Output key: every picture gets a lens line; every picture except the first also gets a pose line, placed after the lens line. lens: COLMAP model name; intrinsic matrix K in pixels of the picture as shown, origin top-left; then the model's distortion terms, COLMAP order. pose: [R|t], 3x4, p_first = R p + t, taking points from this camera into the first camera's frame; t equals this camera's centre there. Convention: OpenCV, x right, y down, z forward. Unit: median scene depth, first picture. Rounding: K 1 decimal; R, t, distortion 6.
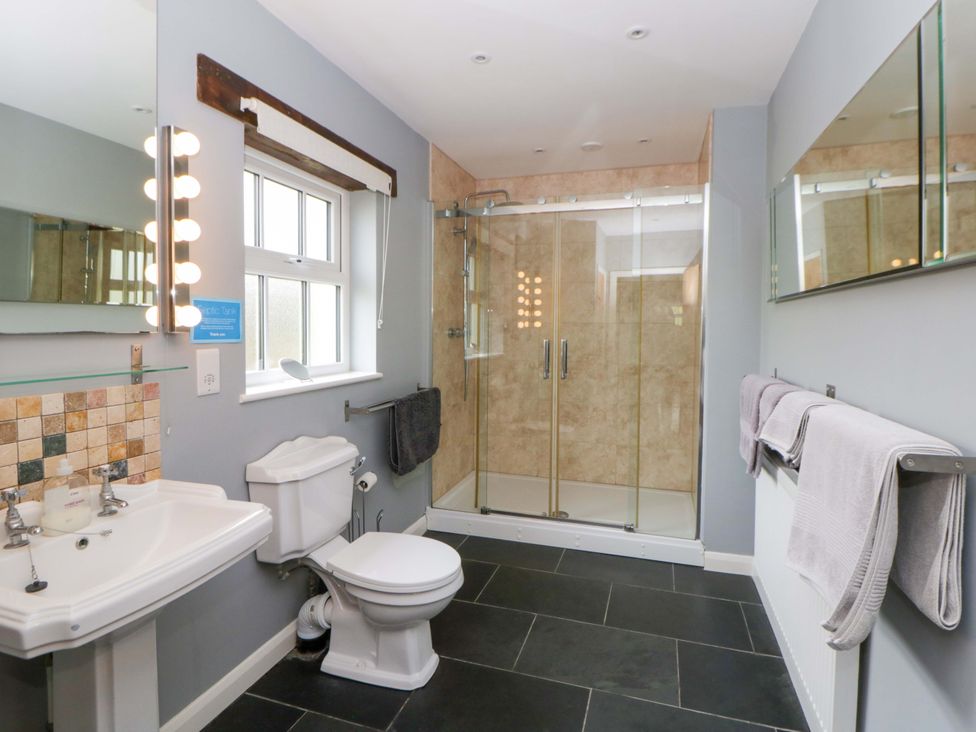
lens RADIAL K [[514.0, 0, 487.6], [0, 514.0, 369.4], [0, 0, 1]] dist [0.003405, -0.012169]
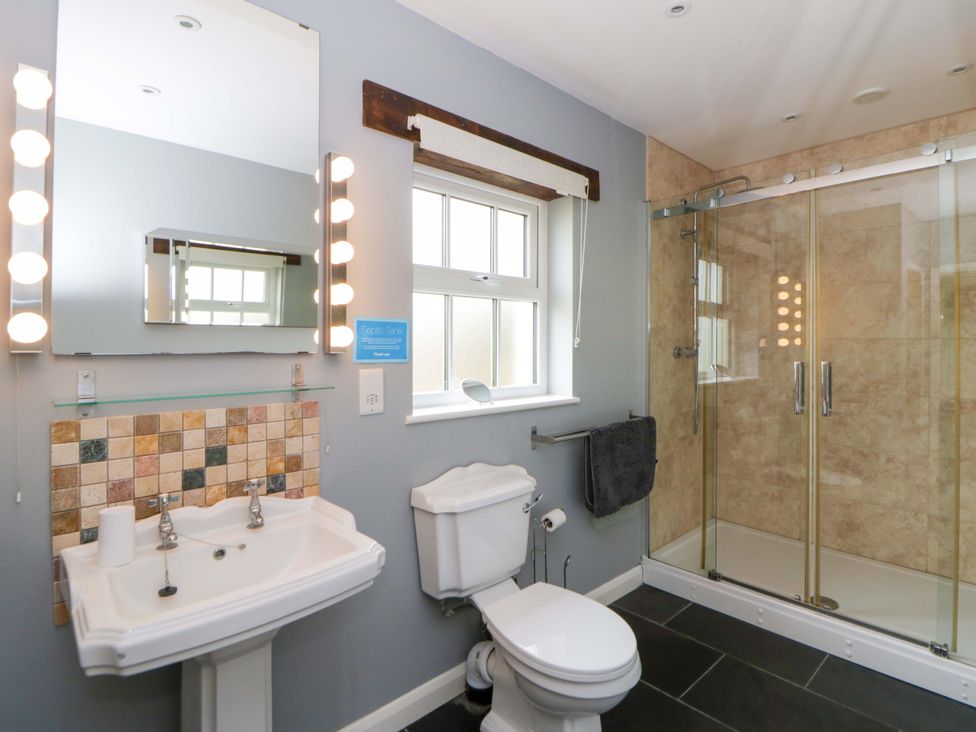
lens RADIAL K [[514.0, 0, 490.1], [0, 514.0, 359.4], [0, 0, 1]] dist [0.003405, -0.012169]
pose [[0.877236, 0.006452, -0.480015, 0.106297], [-0.033664, 0.998275, -0.048105, -0.013673], [0.478877, 0.058359, 0.875940, 0.176866]]
